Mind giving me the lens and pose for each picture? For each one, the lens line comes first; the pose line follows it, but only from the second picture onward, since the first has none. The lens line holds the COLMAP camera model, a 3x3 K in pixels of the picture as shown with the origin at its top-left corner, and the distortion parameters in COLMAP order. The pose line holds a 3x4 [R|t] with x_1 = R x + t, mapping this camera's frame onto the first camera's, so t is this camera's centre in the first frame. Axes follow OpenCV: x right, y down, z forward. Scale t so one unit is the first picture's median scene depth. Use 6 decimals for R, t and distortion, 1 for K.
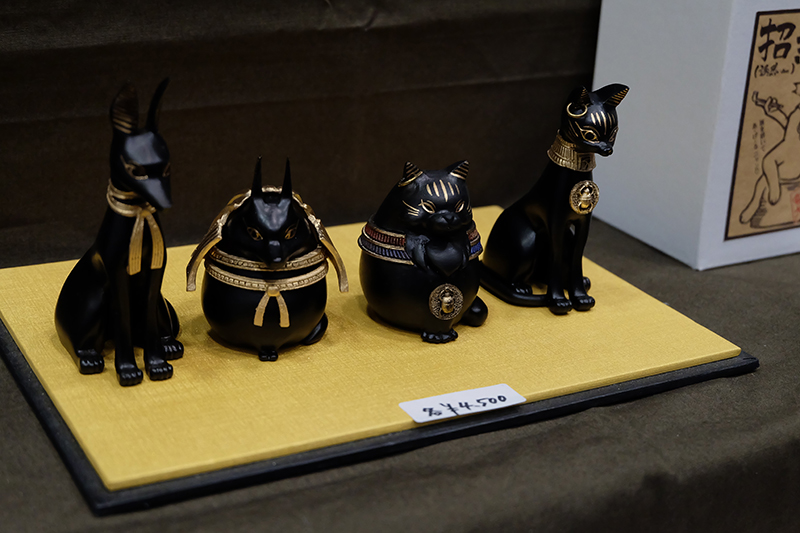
lens RADIAL K [[1278.0, 0, 402.1], [0, 1278.0, 266.8], [0, 0, 1]] dist [-0.094888, 0.000000]
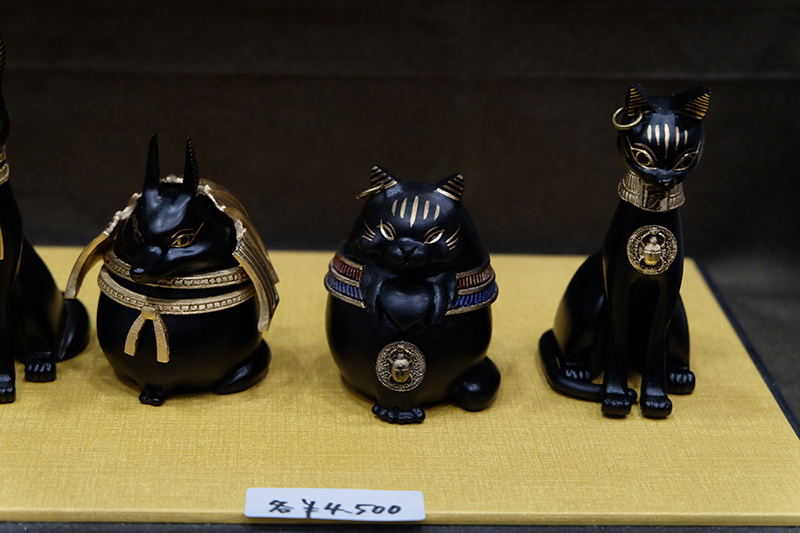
lens RADIAL K [[1721.6, 0, 403.7], [0, 1721.6, 269.8], [0, 0, 1]] dist [-0.001379, 0.000000]
pose [[0.900418, 0.133104, -0.414163, 0.428706], [-0.145534, 0.989352, 0.001559, -0.027795], [0.409960, 0.058871, 0.910202, 0.123110]]
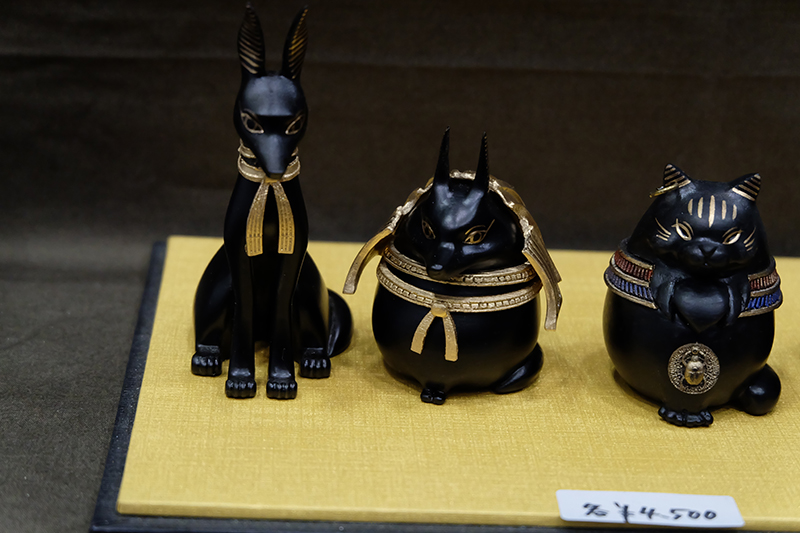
lens RADIAL K [[1721.6, 0, 400.2], [0, 1721.6, 262.7], [0, 0, 1]] dist [-0.001379, 0.000000]
pose [[0.894237, 0.146477, -0.422947, 0.282646], [-0.160980, 0.986957, 0.001448, -0.005412], [0.417643, 0.066791, 0.906153, 0.073081]]
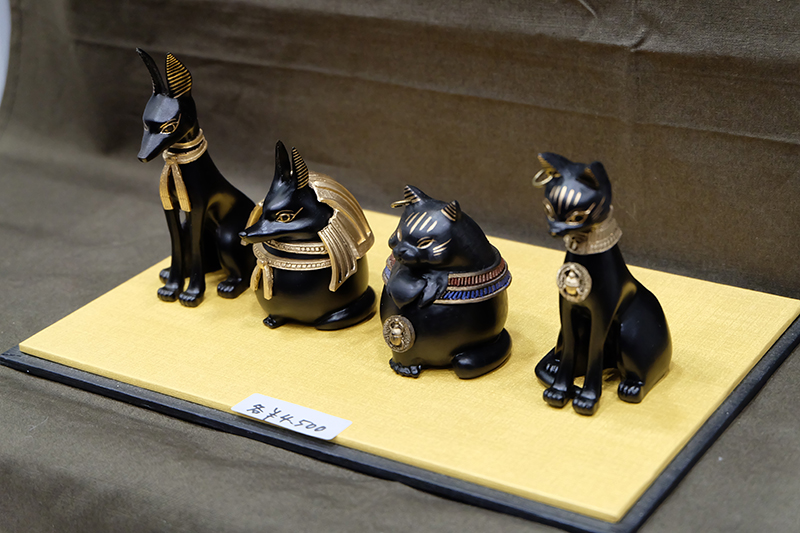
lens RADIAL K [[1721.6, 0, 401.1], [0, 1721.6, 261.1], [0, 0, 1]] dist [-0.001379, 0.000000]
pose [[0.473463, 0.279998, -0.835125, 1.120651], [-0.259736, 0.950351, 0.171377, -0.251729], [0.841648, 0.135771, 0.522681, 0.309925]]
